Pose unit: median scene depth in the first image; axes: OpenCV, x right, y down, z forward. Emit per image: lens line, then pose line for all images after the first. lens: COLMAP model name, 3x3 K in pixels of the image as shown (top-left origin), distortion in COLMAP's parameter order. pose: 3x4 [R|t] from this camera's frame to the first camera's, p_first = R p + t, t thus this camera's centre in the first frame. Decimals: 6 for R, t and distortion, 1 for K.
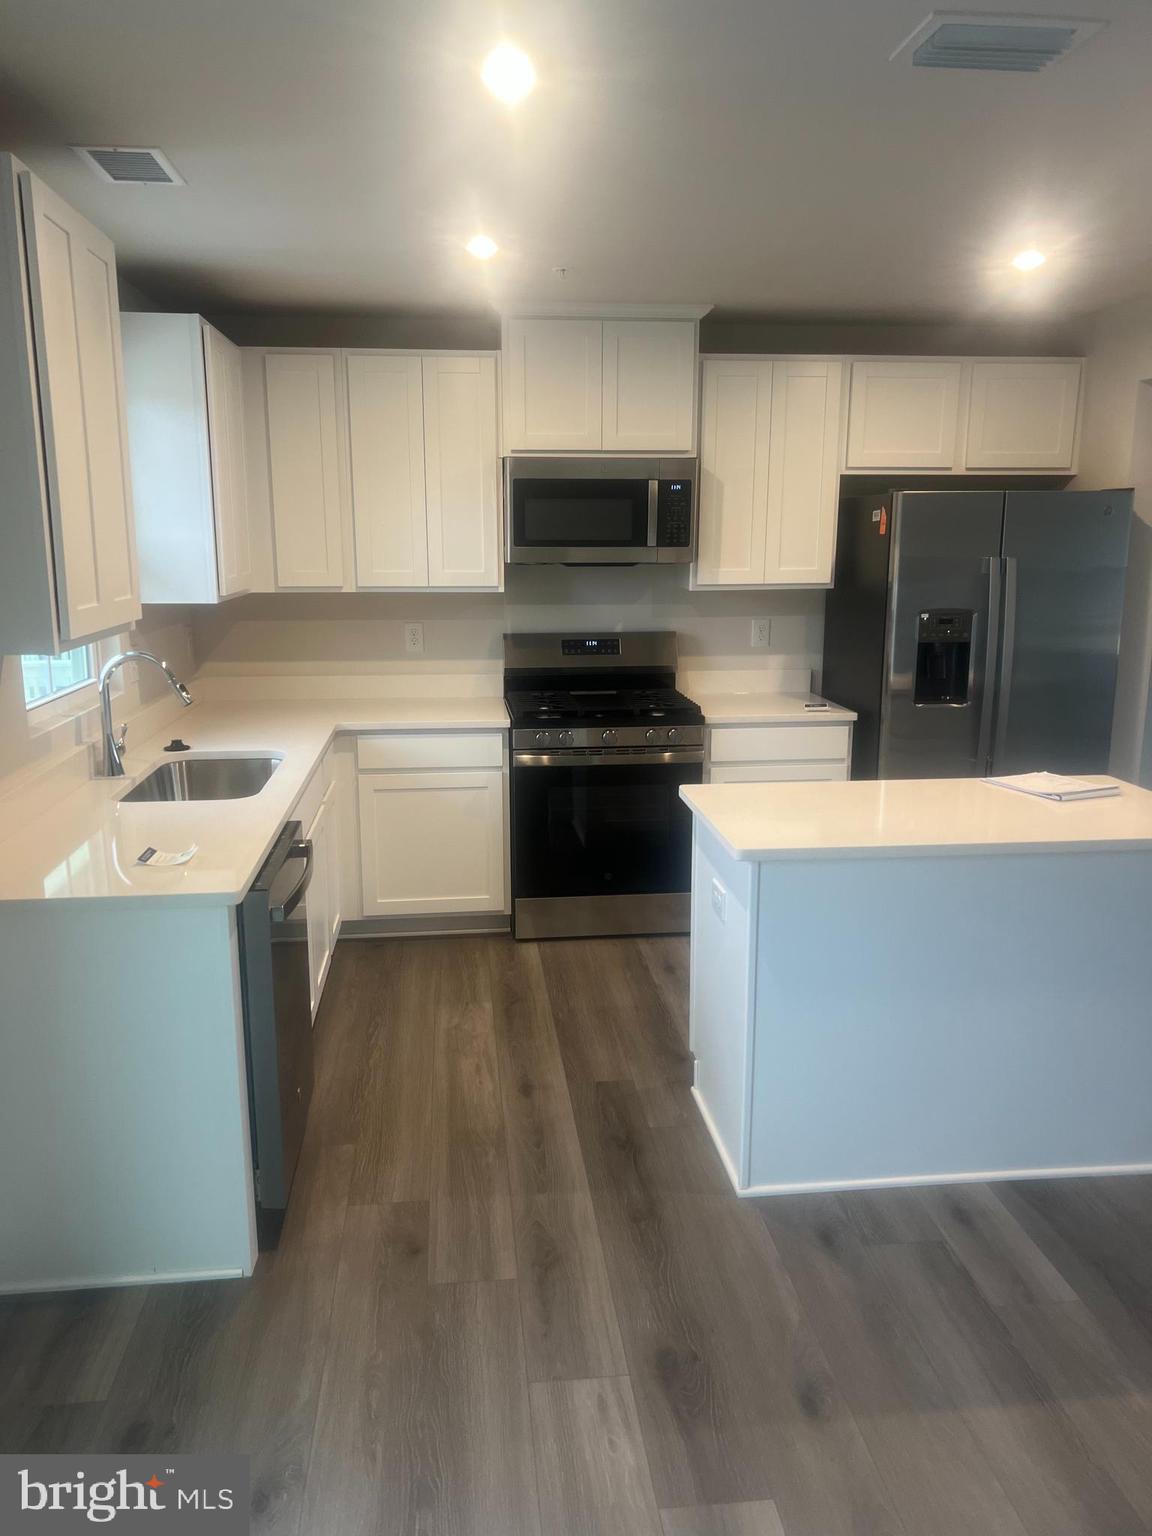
lens RADIAL K [[1155.7, 0, 571.0], [0, 1155.7, 780.3], [0, 0, 1]] dist [0.045140, -0.043645]
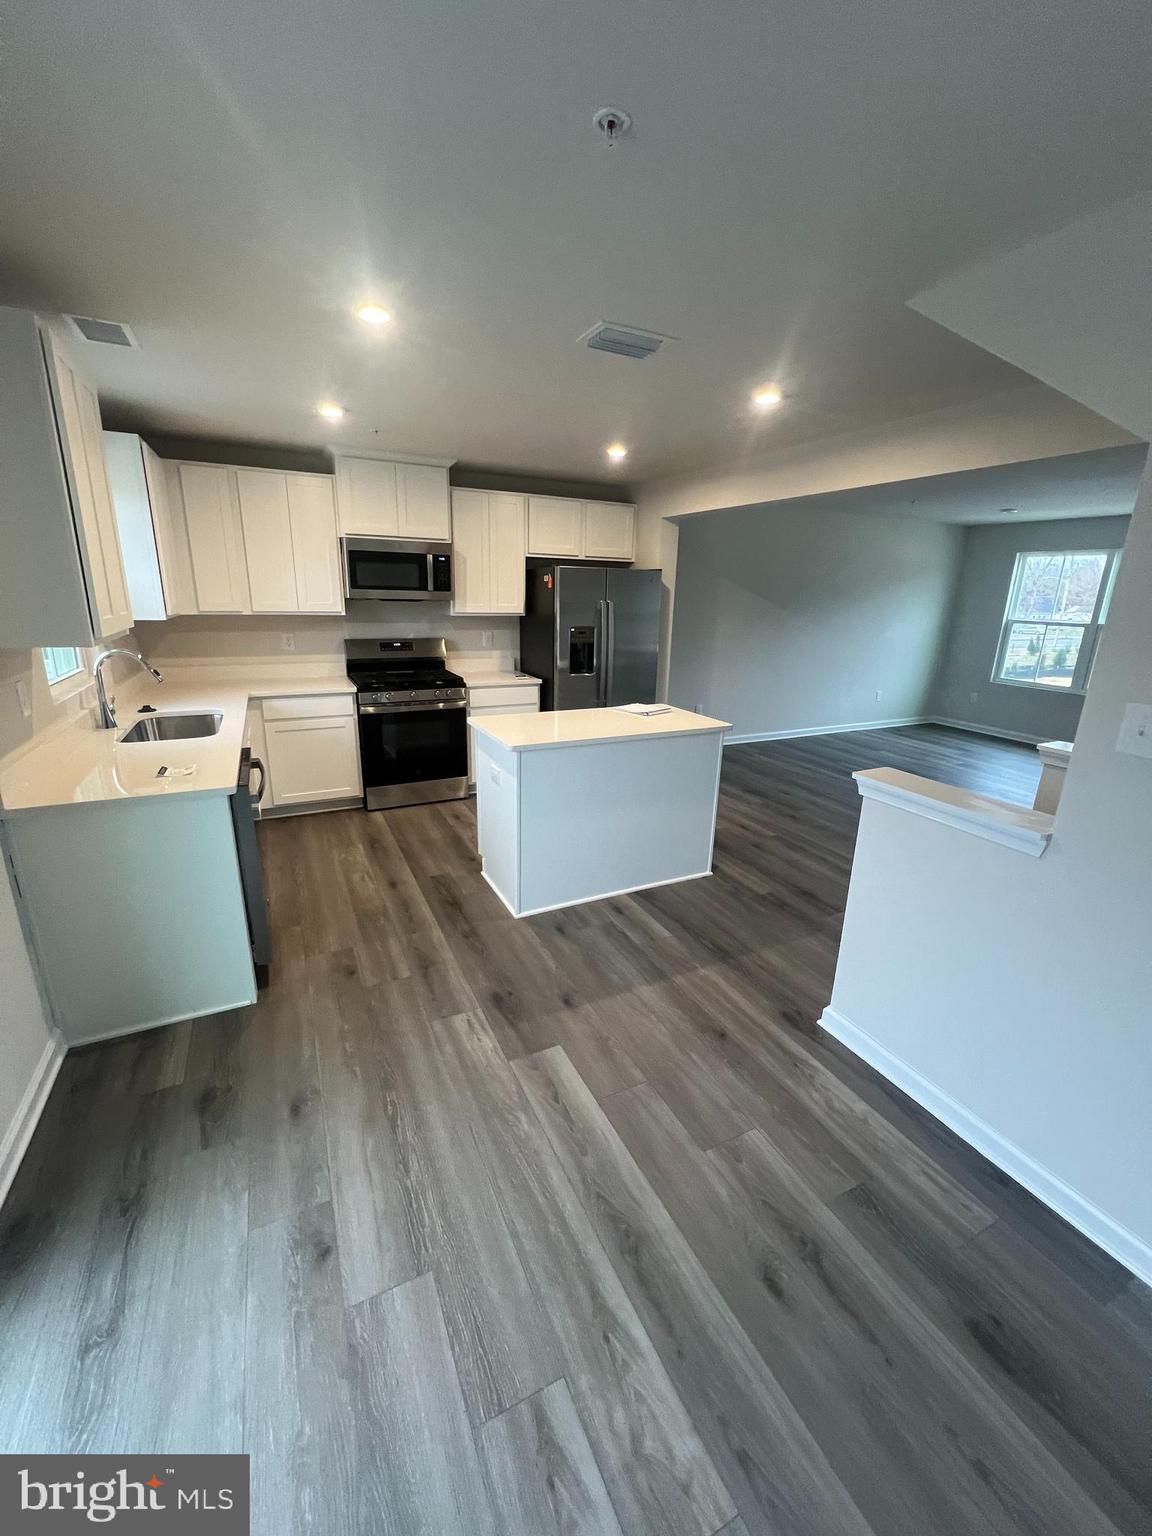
lens RADIAL K [[612.7, 0, 579.5], [0, 612.7, 768.9], [0, 0, 1]] dist [-0.000165, -0.000207]
pose [[0.937381, -0.074780, 0.340183, -0.081224], [0.049533, 0.995374, 0.082318, 0.014989], [-0.344766, -0.060313, 0.936749, -0.016013]]
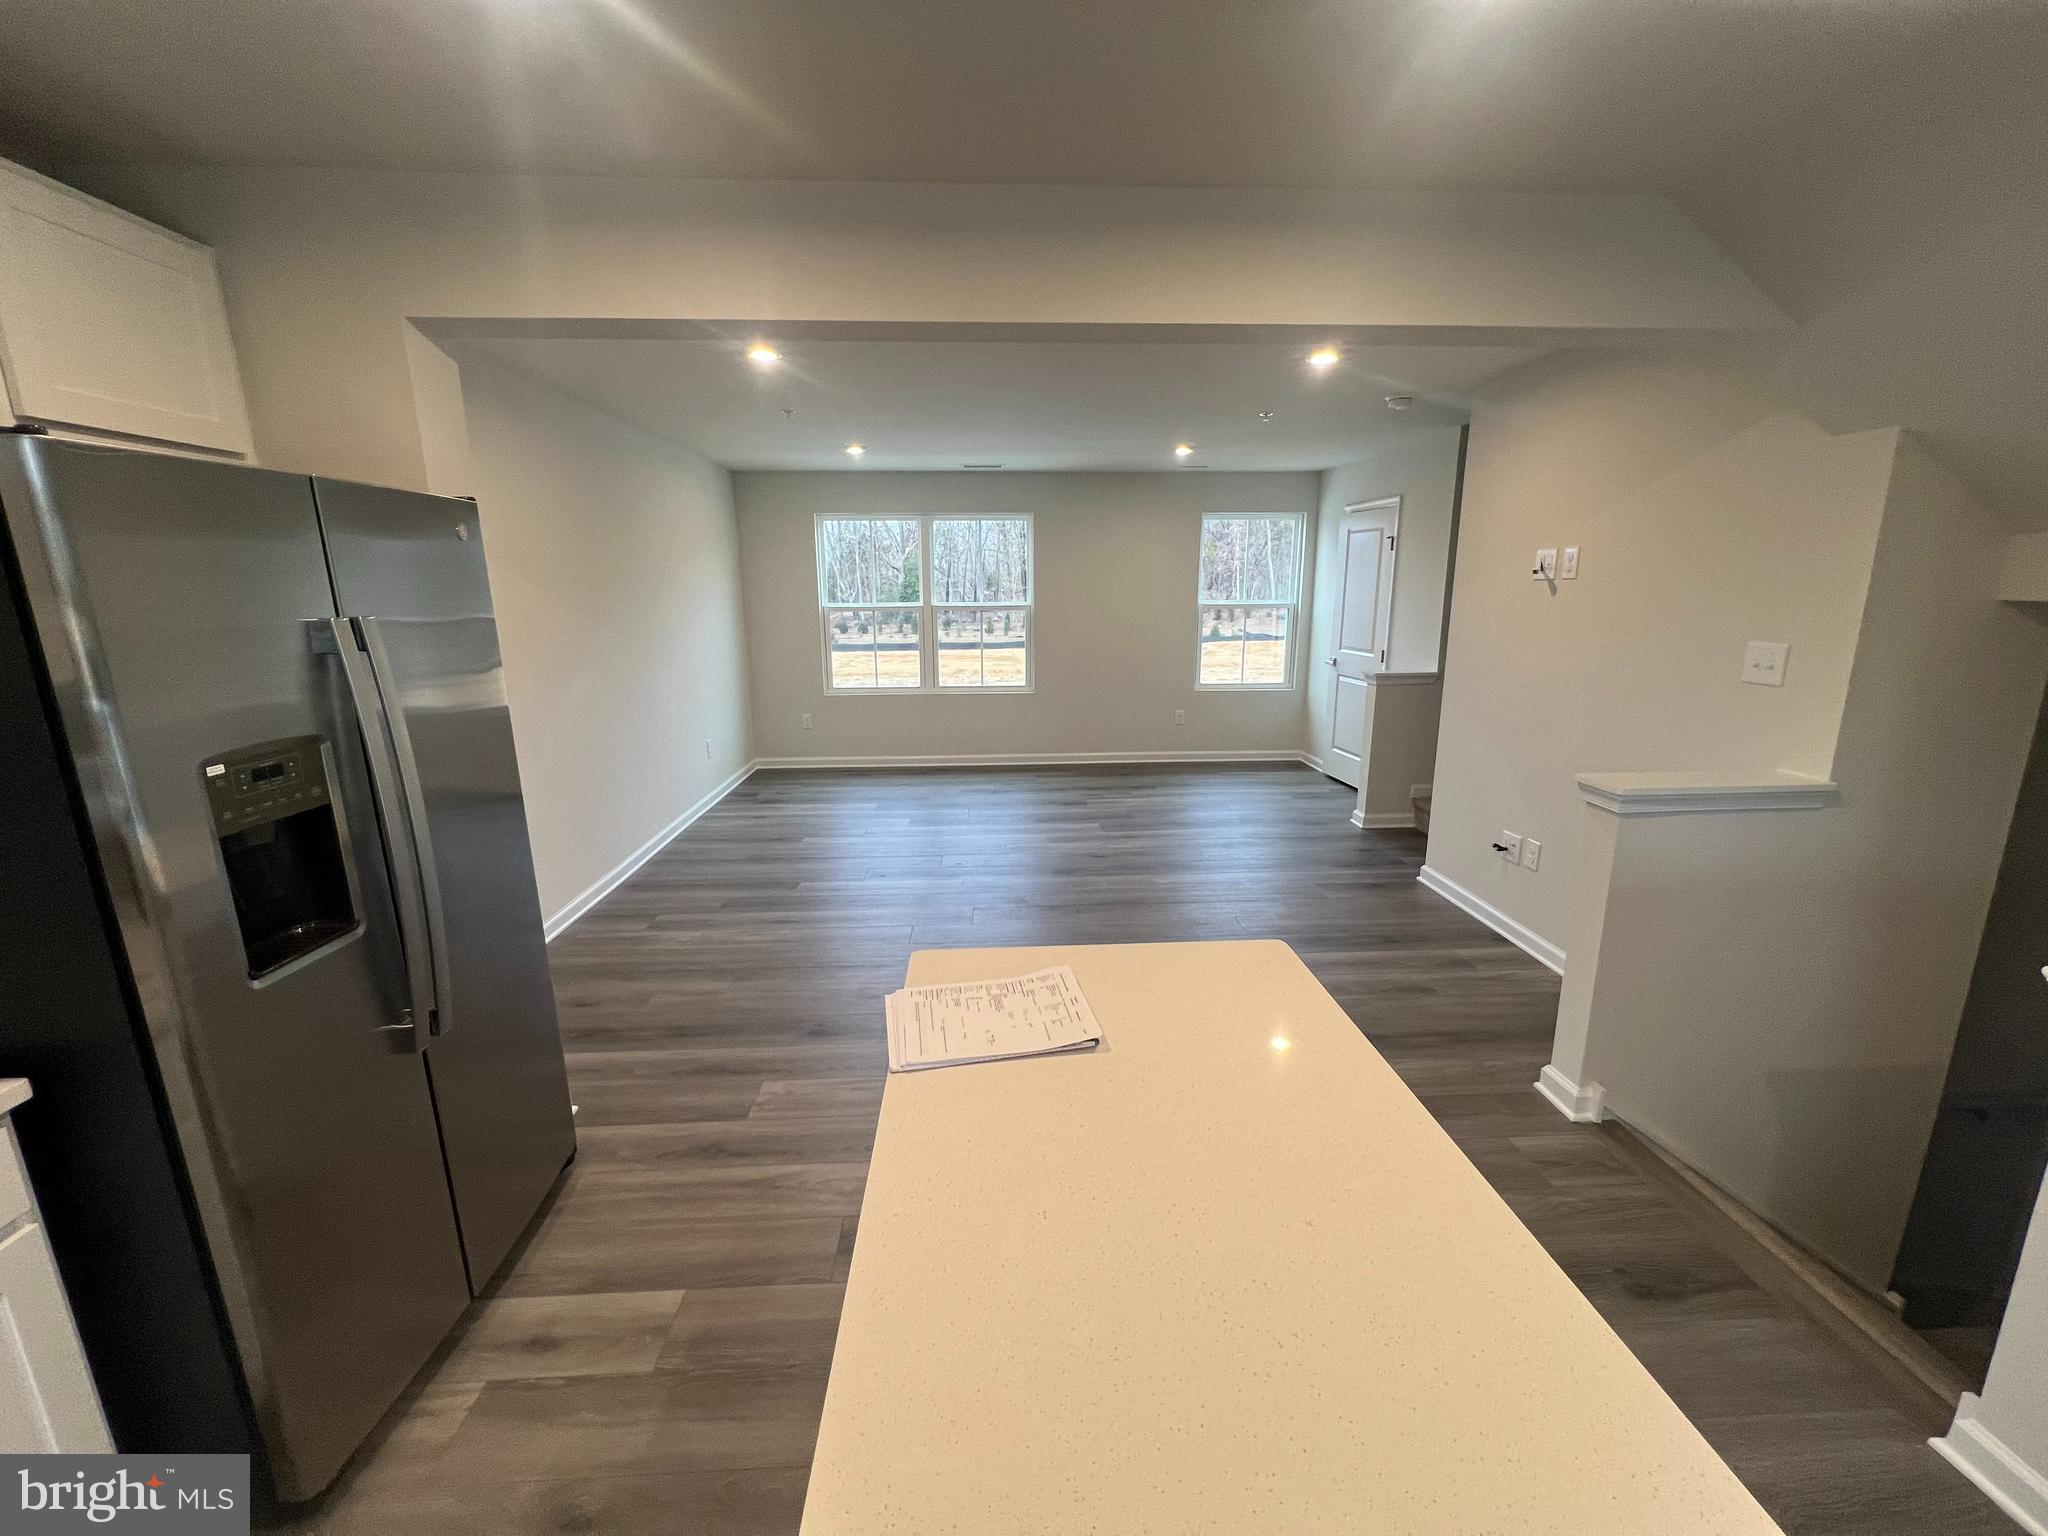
lens RADIAL K [[816.9, 0, 1031.3], [0, 816.9, 765.6], [0, 0, 1]] dist [-0.000165, -0.000207]
pose [[0.032734, -0.219021, 0.975171, 0.052997], [0.219398, 0.953470, 0.206783, -0.180054], [-0.975086, 0.207181, 0.079264, 0.907555]]
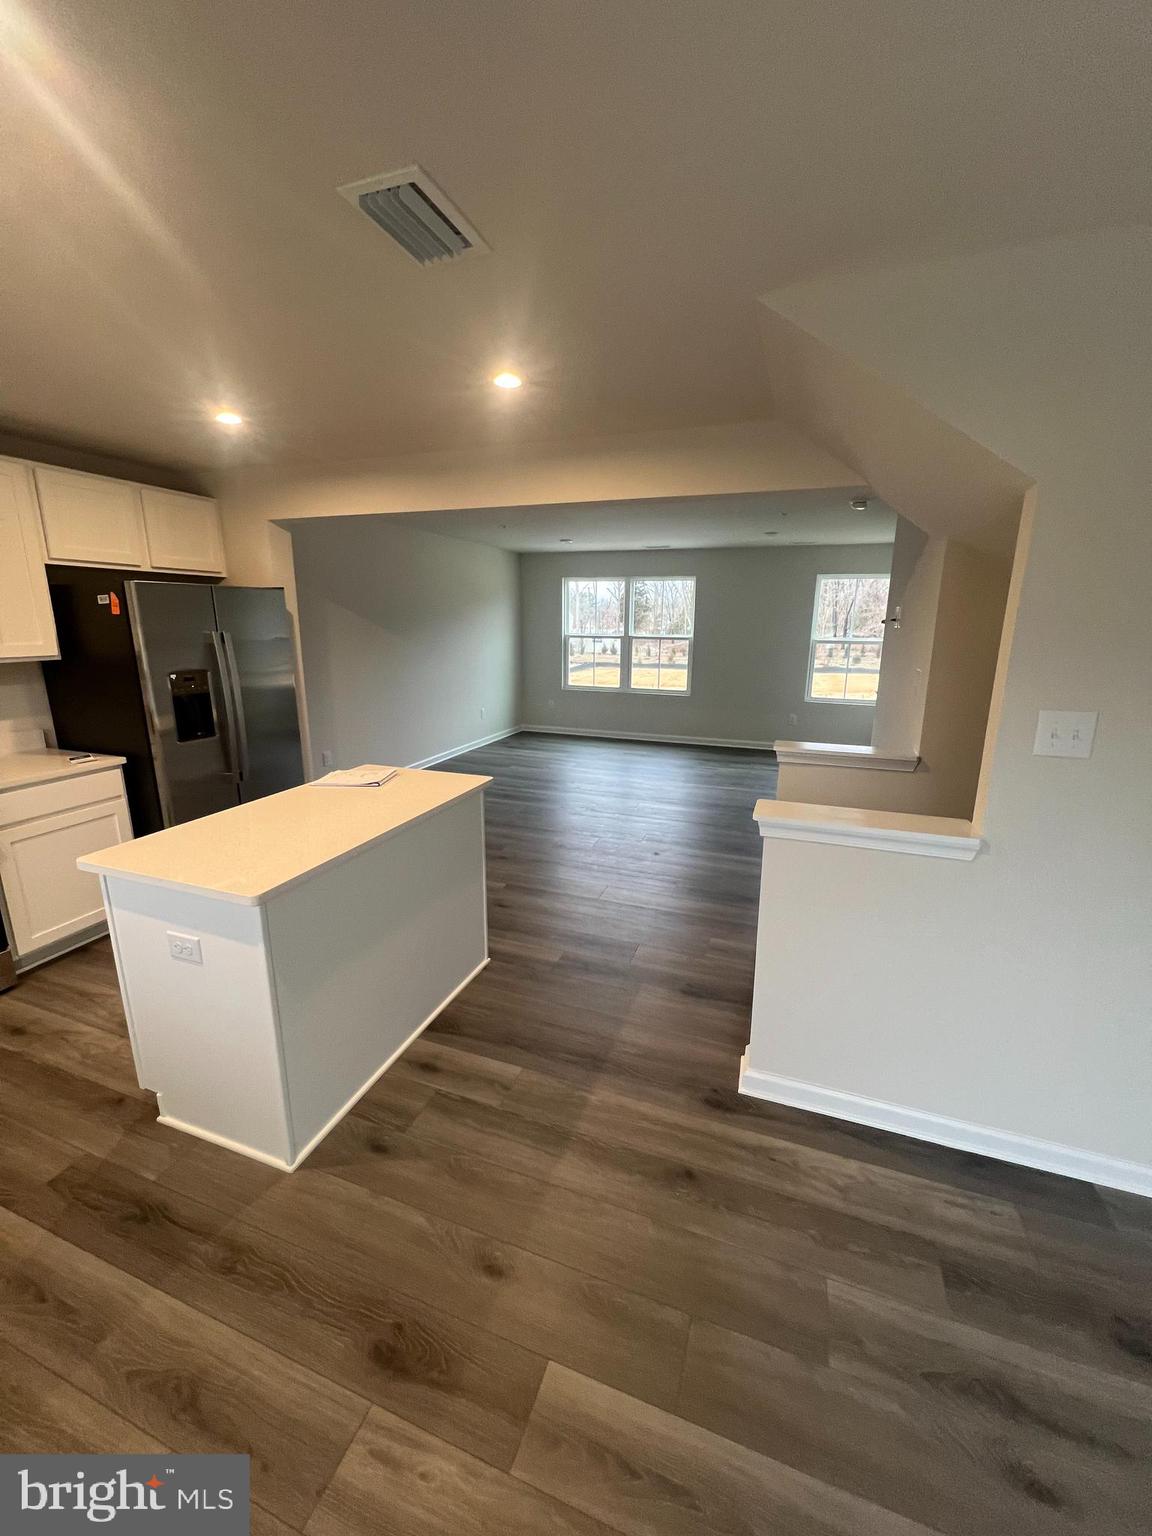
lens RADIAL K [[612.7, 0, 576.1], [0, 612.7, 766.2], [0, 0, 1]] dist [-0.000165, -0.000207]
pose [[0.441492, -0.206526, 0.873174, -0.161866], [0.184919, 0.973202, 0.136687, -0.066576], [-0.878004, 0.101120, 0.467851, 0.355196]]
